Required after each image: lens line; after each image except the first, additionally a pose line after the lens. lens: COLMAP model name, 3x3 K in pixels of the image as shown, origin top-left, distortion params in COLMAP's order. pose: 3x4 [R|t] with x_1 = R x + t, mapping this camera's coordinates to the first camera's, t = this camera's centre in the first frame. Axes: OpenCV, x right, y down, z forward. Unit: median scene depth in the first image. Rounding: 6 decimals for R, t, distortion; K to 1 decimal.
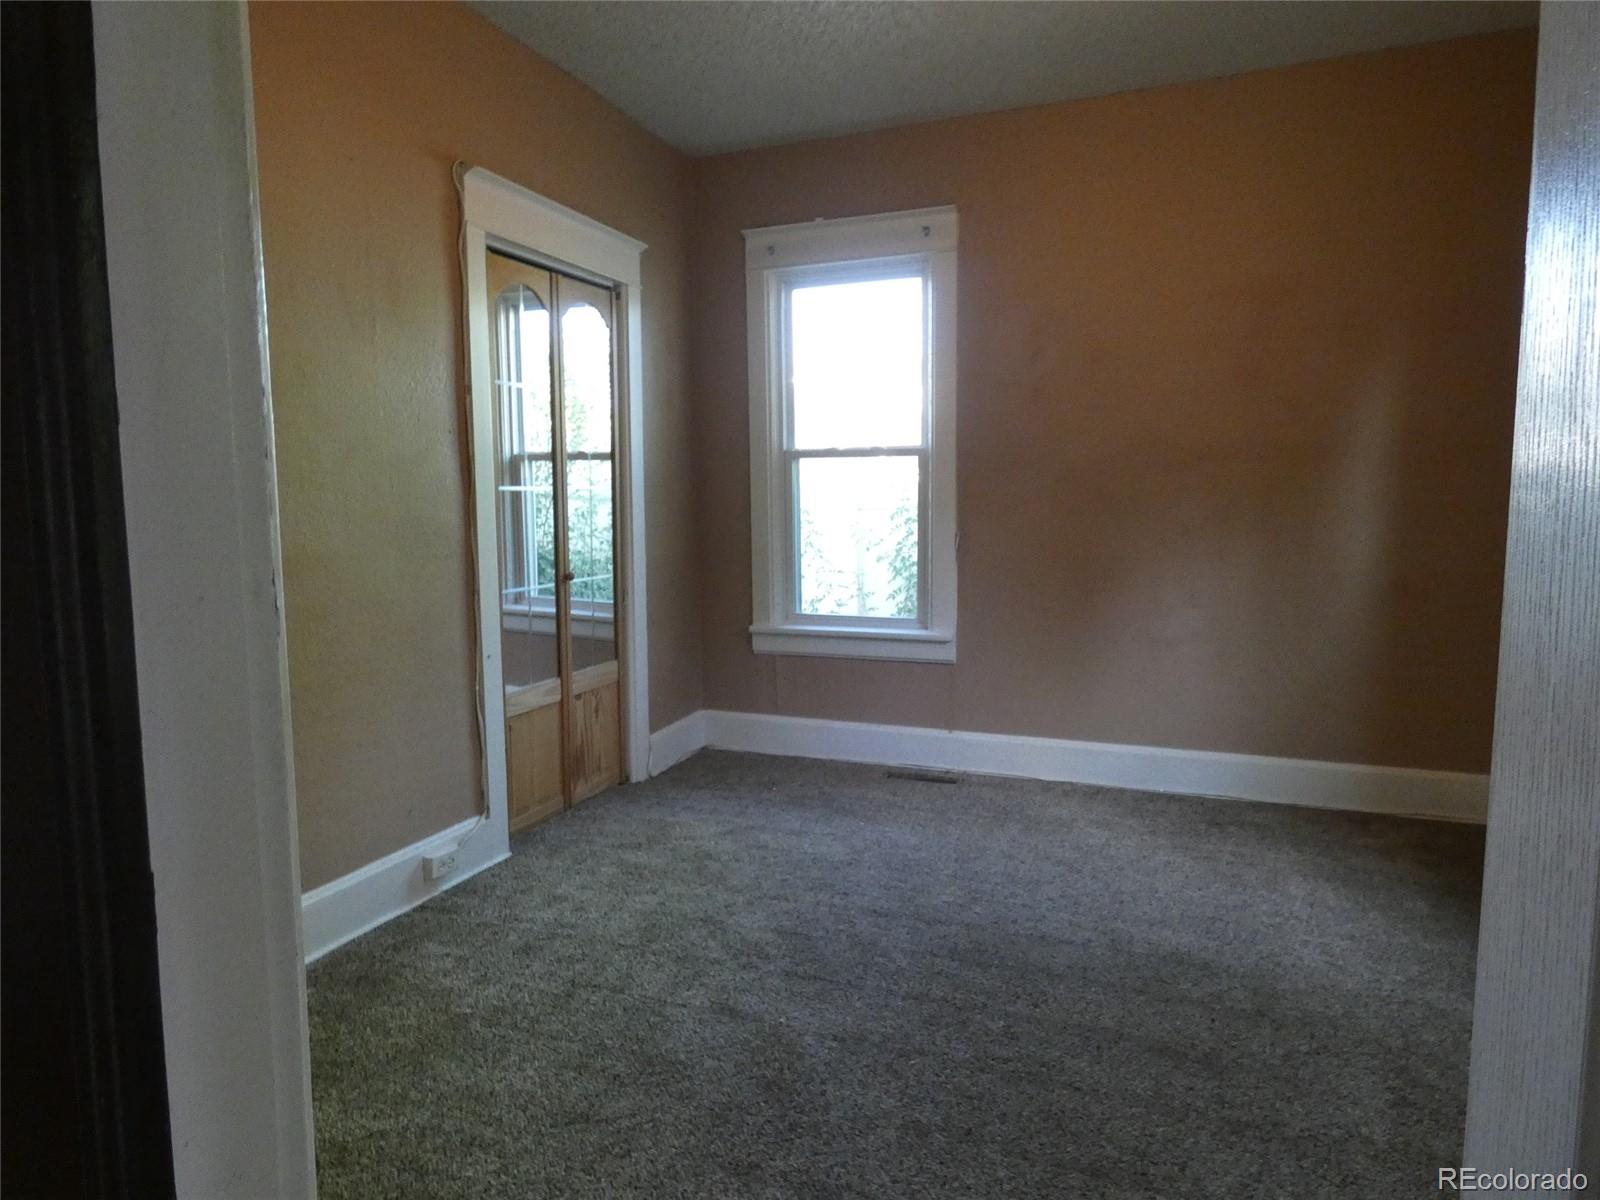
lens RADIAL K [[953.7, 0, 808.8], [0, 953.7, 590.8], [0, 0, 1]] dist [-0.025784, 0.021871]
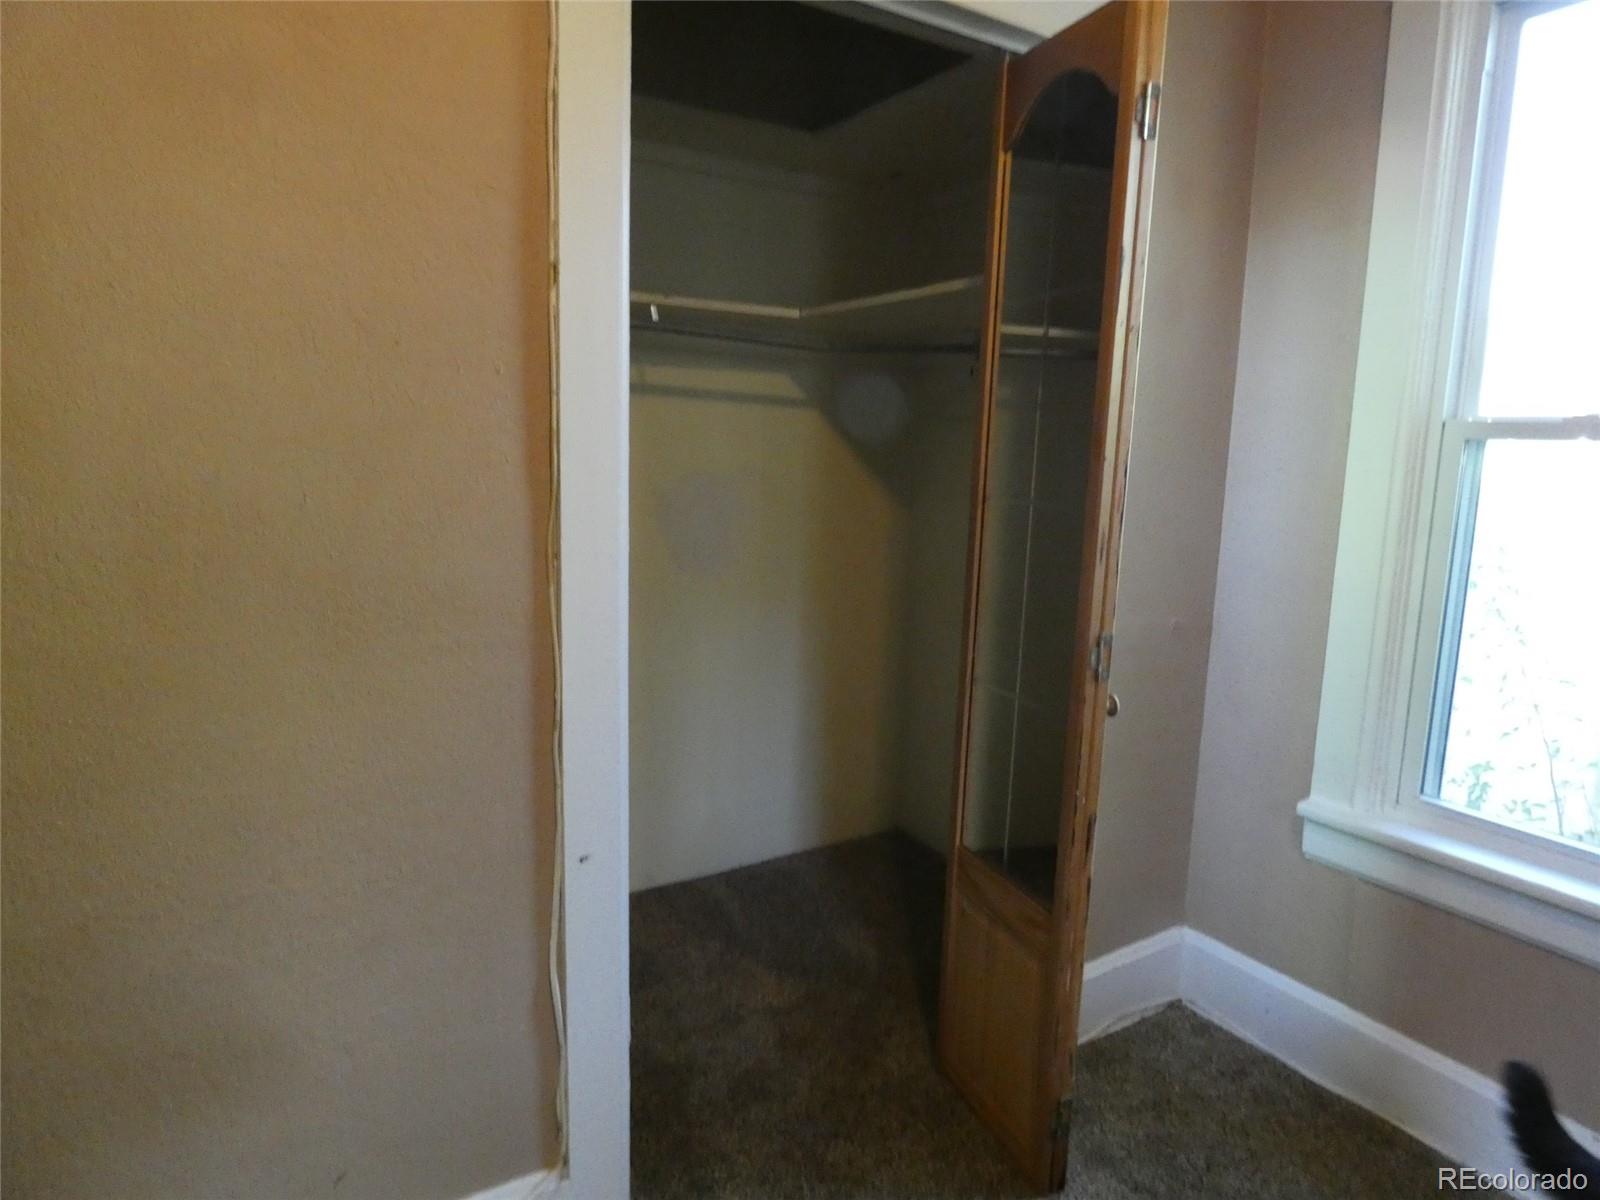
lens RADIAL K [[953.7, 0, 808.8], [0, 953.7, 590.8], [0, 0, 1]] dist [-0.025784, 0.021871]
pose [[0.797826, 0.122870, -0.590234, 0.006443], [-0.097508, 0.992421, 0.074792, -0.079189], [0.594950, -0.002118, 0.803760, 0.518766]]
